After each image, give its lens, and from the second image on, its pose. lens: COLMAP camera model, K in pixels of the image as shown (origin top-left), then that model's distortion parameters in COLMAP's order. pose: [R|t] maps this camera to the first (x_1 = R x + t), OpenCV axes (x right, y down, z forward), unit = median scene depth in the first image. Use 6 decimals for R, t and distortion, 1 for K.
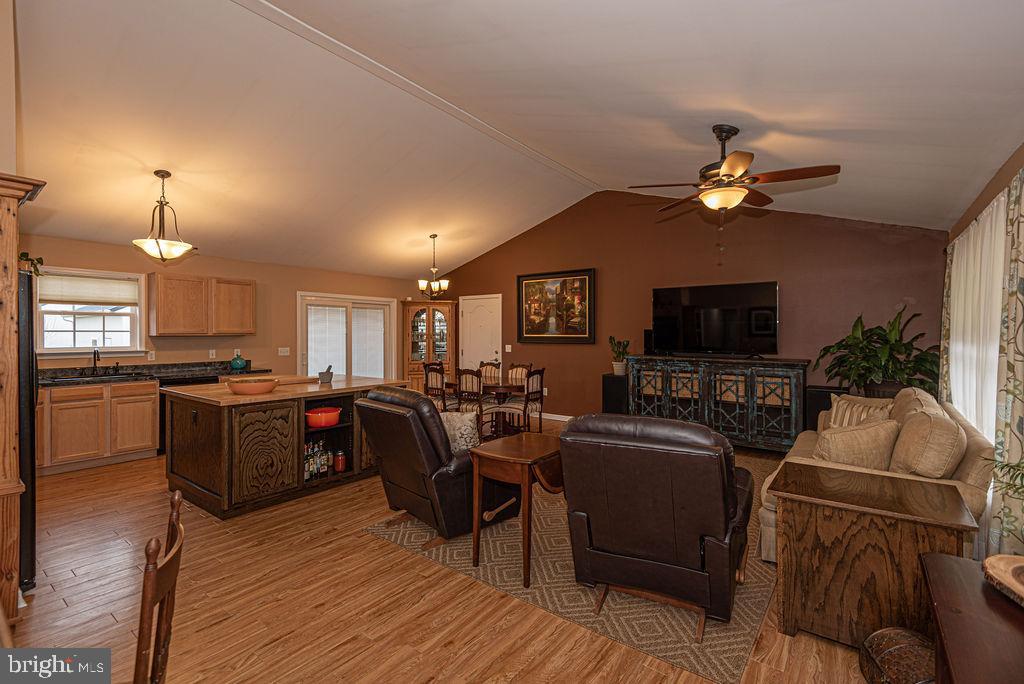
lens RADIAL K [[461.4, 0, 511.3], [0, 461.4, 339.5], [0, 0, 1]] dist [0.001372, 0.000084]
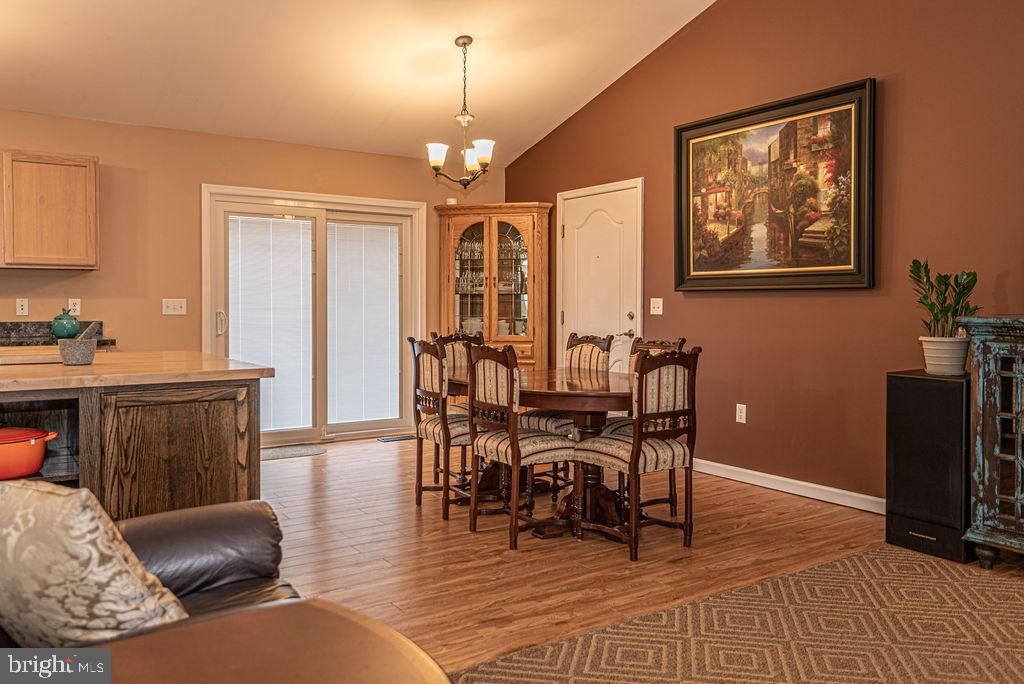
lens RADIAL K [[797.2, 0, 490.2], [0, 797.2, 311.9], [0, 0, 1]] dist [0.017516, 0.006257]
pose [[0.941590, 0.005543, -0.336717, 0.106621], [-0.006832, 0.999973, -0.002645, 0.030596], [0.336693, 0.004791, 0.941602, 0.302305]]
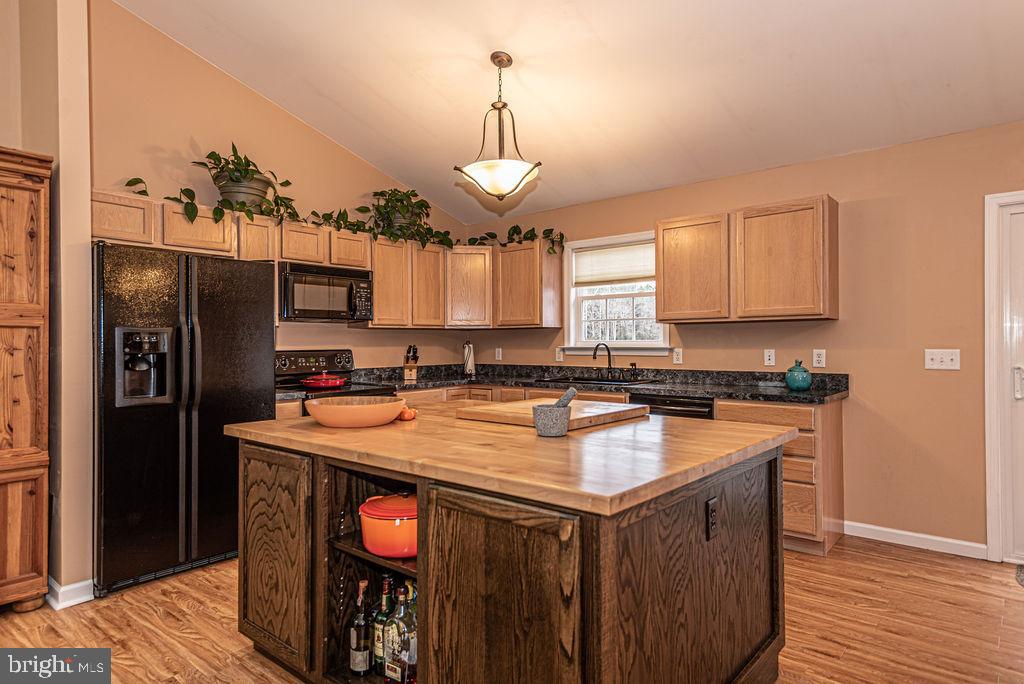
lens RADIAL K [[587.9, 0, 520.4], [0, 587.9, 337.8], [0, 0, 1]] dist [0.020657, 0.000380]
pose [[-0.054501, -0.010017, -0.998463, 0.026151], [-0.008815, 0.999916, -0.009550, 0.015776], [0.998475, 0.008281, -0.054585, 0.649360]]
